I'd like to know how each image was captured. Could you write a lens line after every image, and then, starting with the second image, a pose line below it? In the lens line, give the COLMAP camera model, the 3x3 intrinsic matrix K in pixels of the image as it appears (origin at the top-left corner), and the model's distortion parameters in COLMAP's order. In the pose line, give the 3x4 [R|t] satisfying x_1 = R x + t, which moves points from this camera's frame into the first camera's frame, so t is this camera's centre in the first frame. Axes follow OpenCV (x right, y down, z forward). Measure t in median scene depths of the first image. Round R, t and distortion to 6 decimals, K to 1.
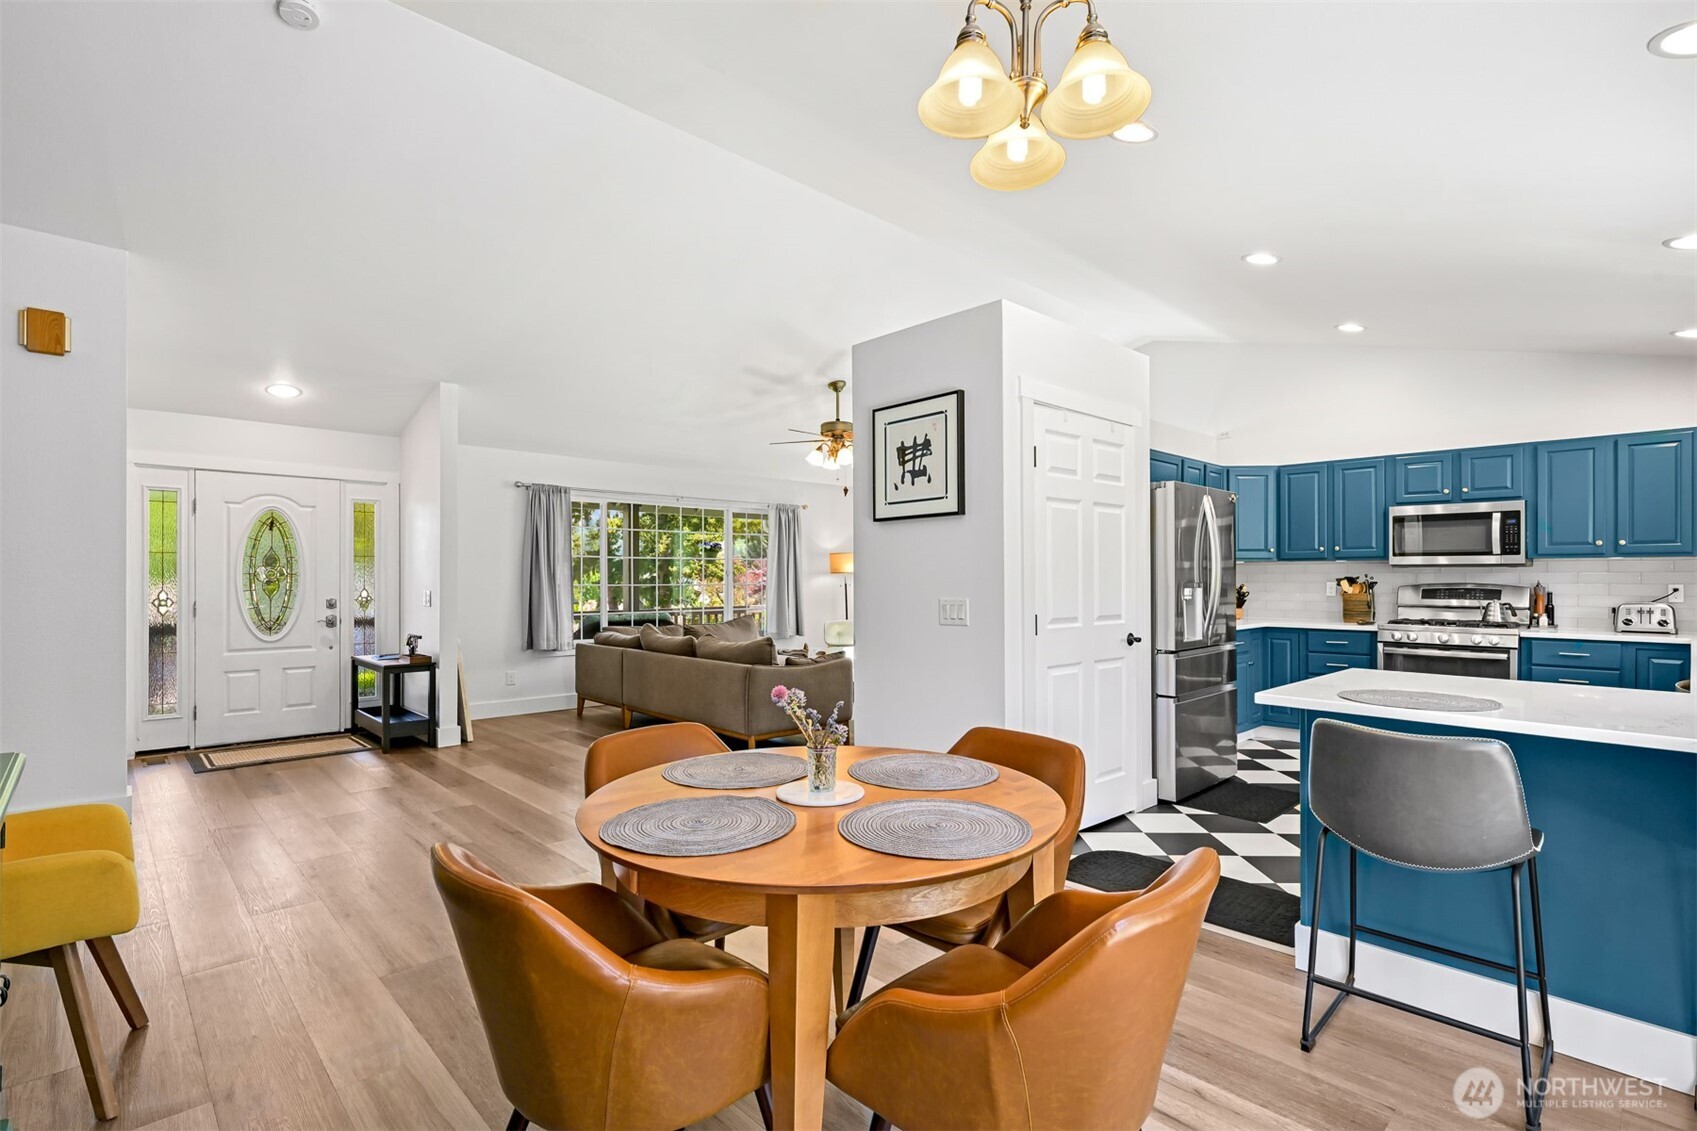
lens RADIAL K [[806.8, 0, 859.8], [0, 806.8, 574.7], [0, 0, 1]] dist [-0.004658, 0.000988]
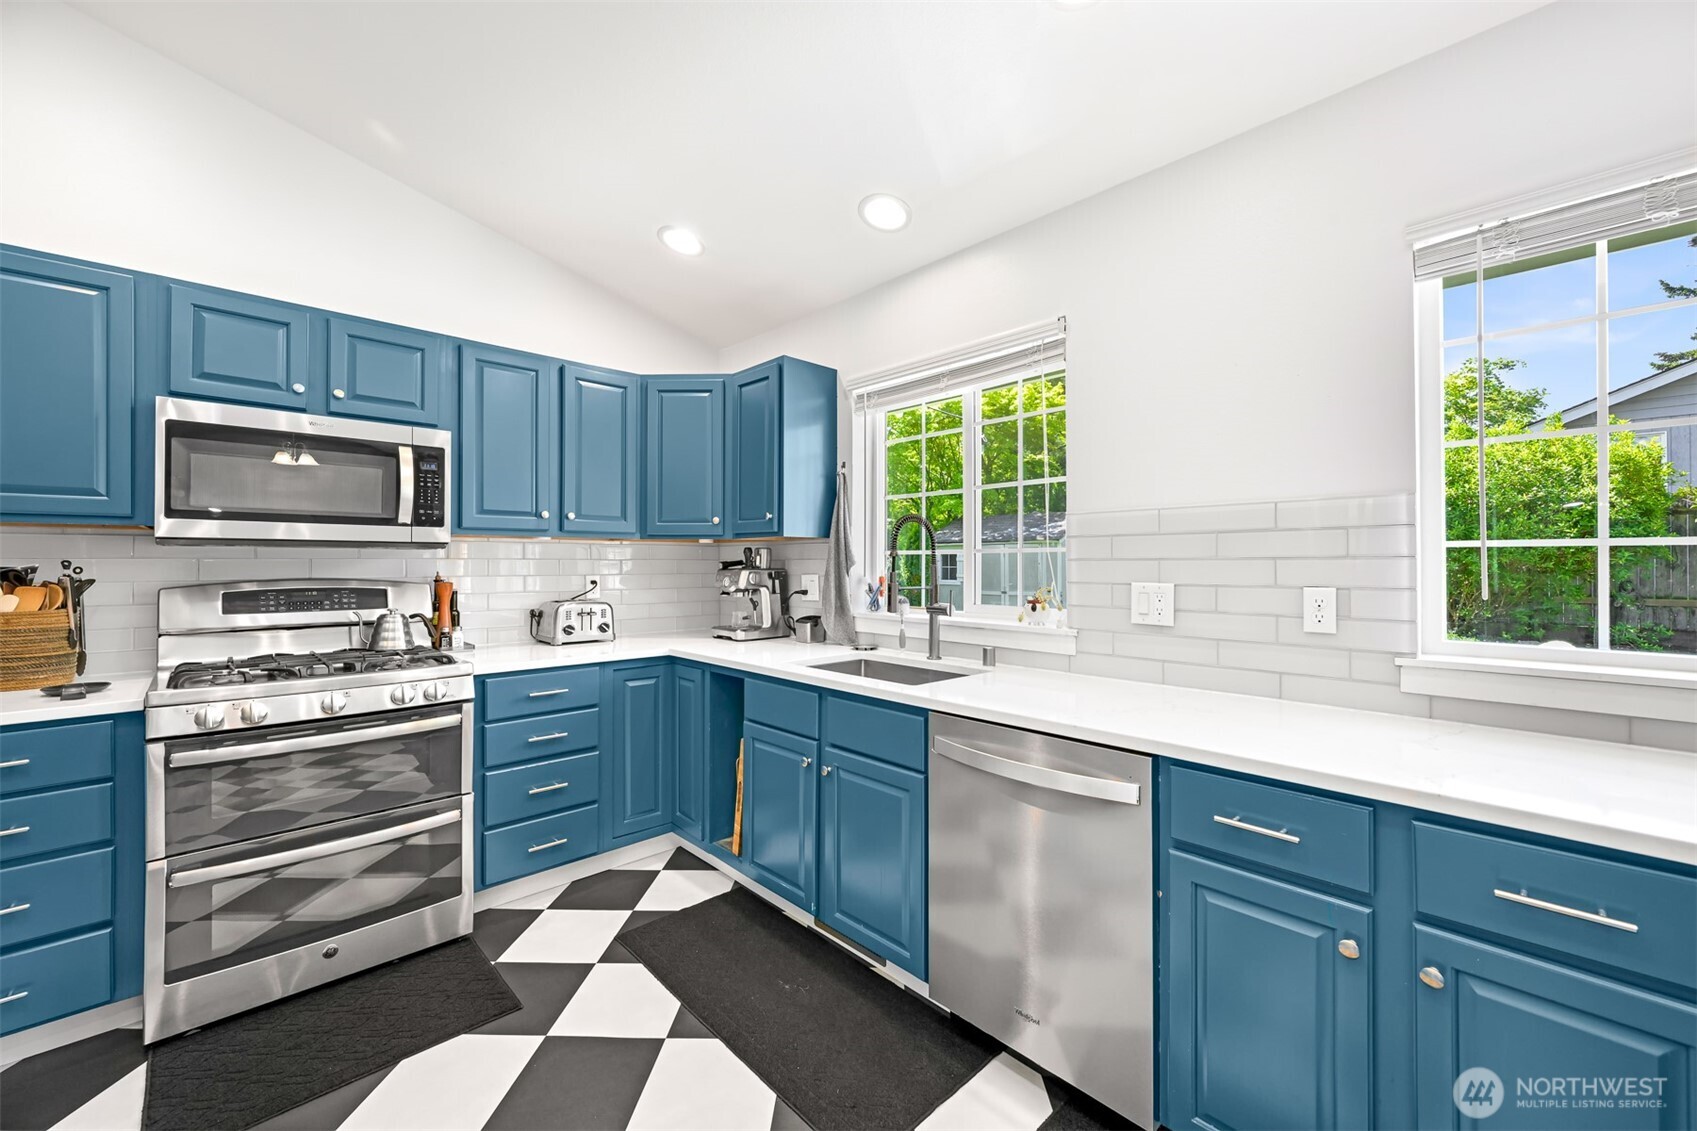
lens RADIAL K [[667.3, 0, 855.5], [0, 667.3, 559.3], [0, 0, 1]] dist [-0.001234, 0.000057]
pose [[0.008045, 0.005306, 0.999954, 0.324957], [-0.000232, 0.999986, -0.005305, 0.000296], [-0.999968, -0.000190, 0.008046, 0.645851]]
